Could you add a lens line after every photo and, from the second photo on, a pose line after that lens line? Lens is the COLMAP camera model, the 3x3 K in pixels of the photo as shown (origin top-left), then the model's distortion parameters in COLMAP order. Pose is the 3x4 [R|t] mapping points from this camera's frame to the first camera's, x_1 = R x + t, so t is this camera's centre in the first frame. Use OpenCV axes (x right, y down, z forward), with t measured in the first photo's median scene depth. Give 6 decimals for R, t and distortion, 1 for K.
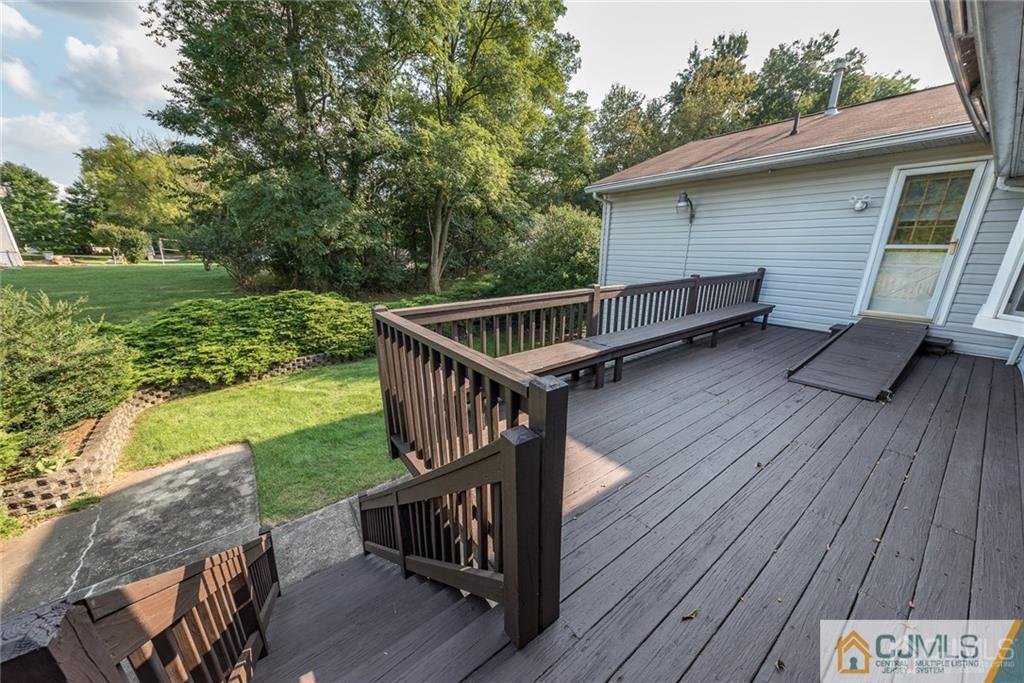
lens RADIAL K [[346.9, 0, 512.6], [0, 346.9, 345.8], [0, 0, 1]] dist [0.000768, -0.000224]
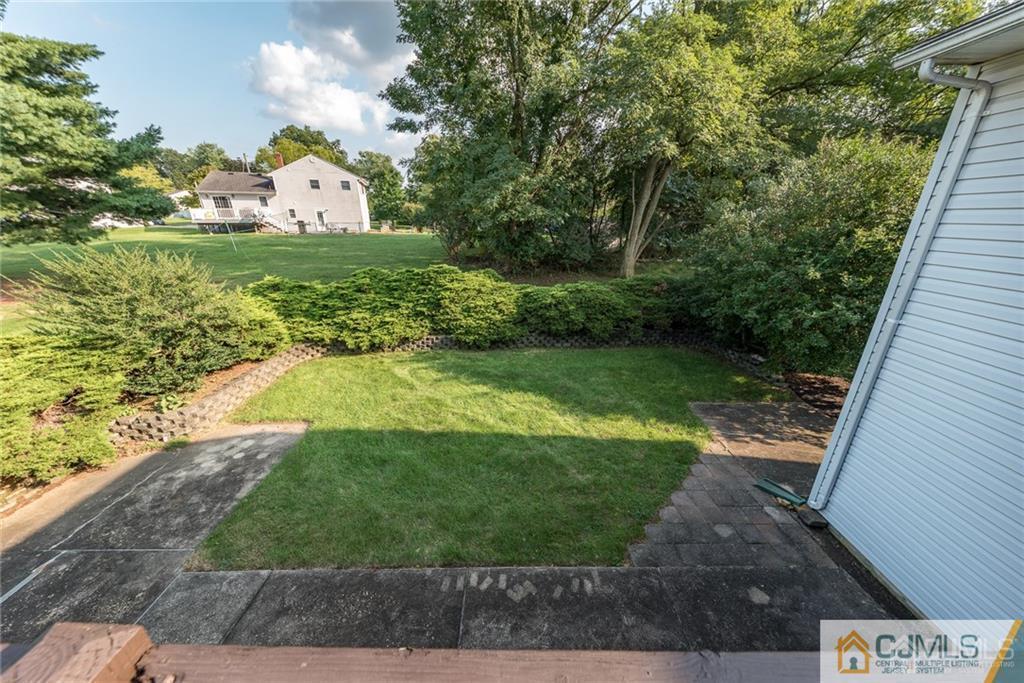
lens RADIAL K [[346.9, 0, 512.6], [0, 346.9, 345.8], [0, 0, 1]] dist [0.000768, -0.000224]
pose [[0.795608, 0.206151, -0.569657, 0.129536], [-0.164744, 0.978508, 0.124019, -0.102952], [0.582981, -0.004823, 0.812471, 0.369746]]
